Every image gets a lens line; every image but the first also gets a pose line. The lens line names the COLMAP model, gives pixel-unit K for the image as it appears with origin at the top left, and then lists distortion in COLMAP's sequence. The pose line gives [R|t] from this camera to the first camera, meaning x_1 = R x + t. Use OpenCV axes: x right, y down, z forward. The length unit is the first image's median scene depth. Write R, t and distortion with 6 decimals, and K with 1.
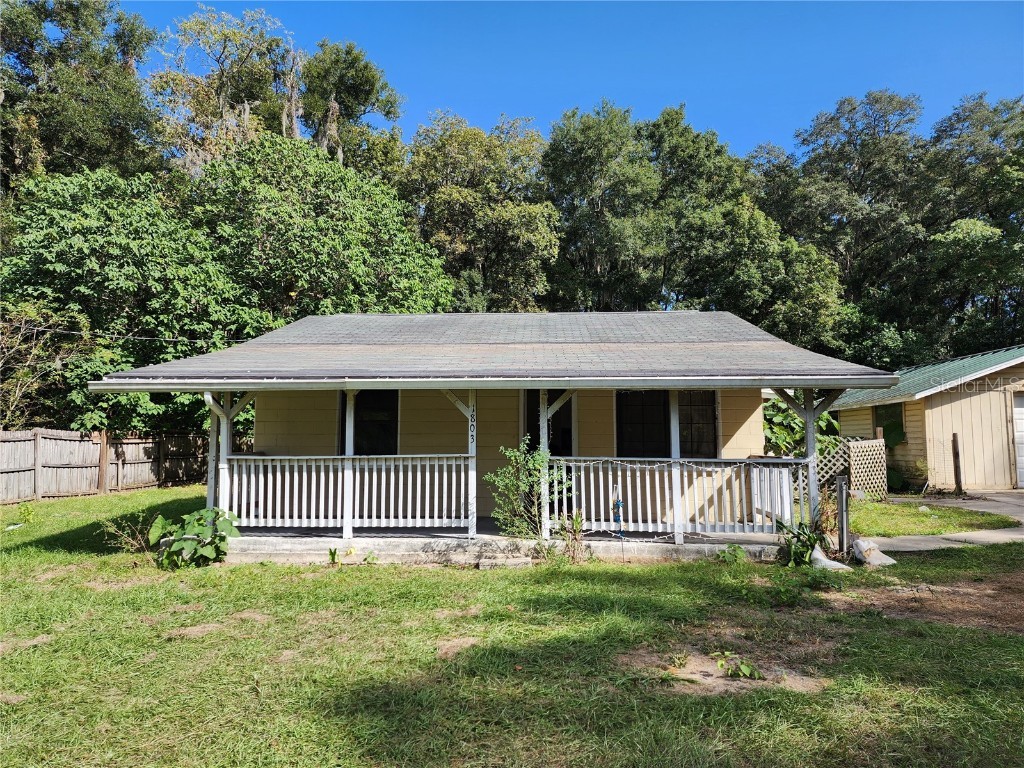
lens RADIAL K [[658.4, 0, 505.7], [0, 658.4, 385.0], [0, 0, 1]] dist [0.062039, -0.003221]
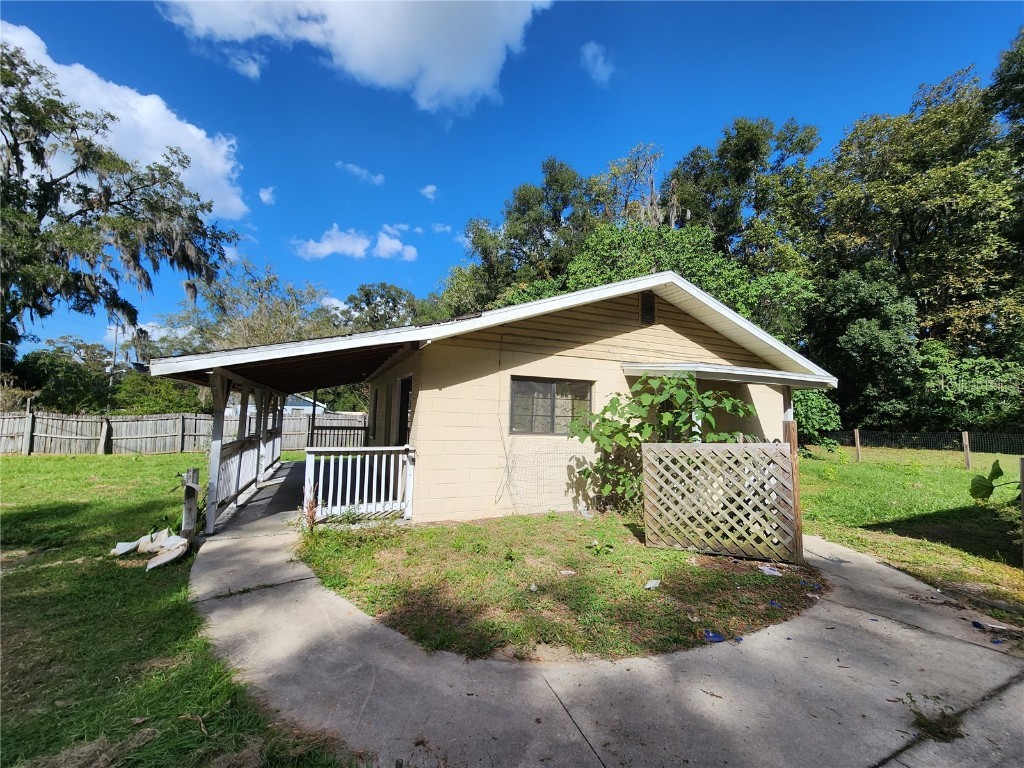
lens RADIAL K [[413.3, 0, 514.6], [0, 413.3, 386.6], [0, 0, 1]] dist [0.000860, -0.000106]
pose [[0.479574, -0.049621, -0.876097, 0.228267], [0.049102, 0.998353, -0.029666, 0.011588], [0.876126, -0.028791, 0.481221, 0.211473]]
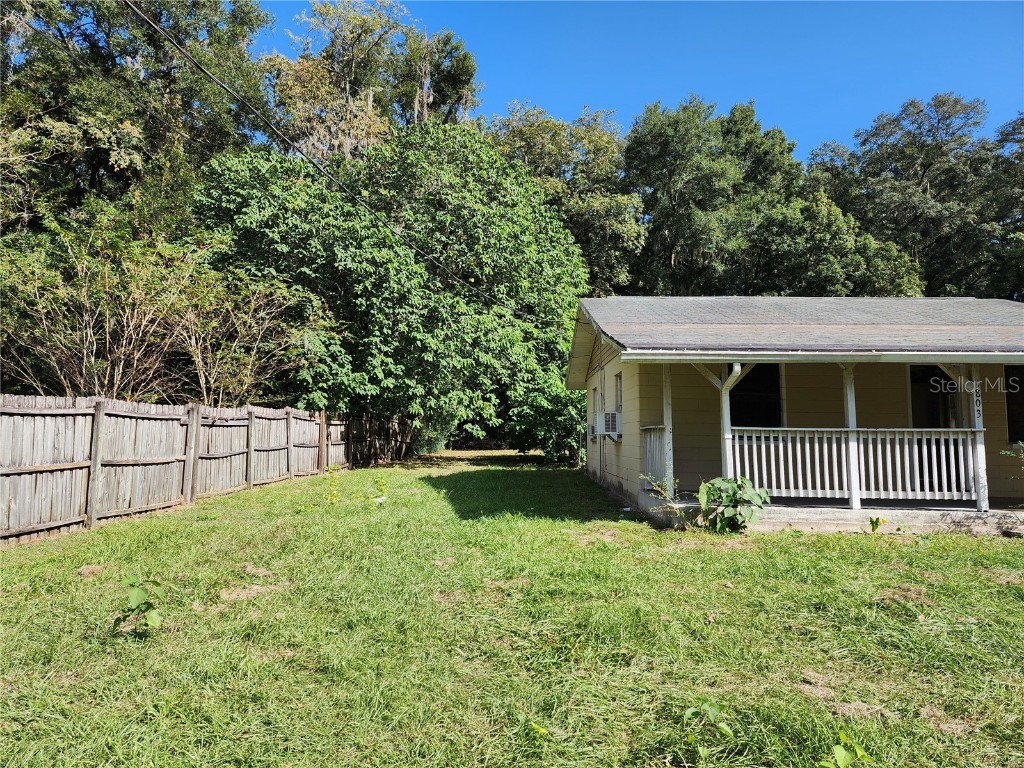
lens RADIAL K [[658.4, 0, 520.0], [0, 658.4, 378.0], [0, 0, 1]] dist [0.062039, -0.003221]
pose [[0.998714, 0.012019, 0.049257, -0.160045], [-0.011981, 0.999928, -0.001072, 0.007382], [-0.049267, 0.000480, 0.998786, -0.000118]]
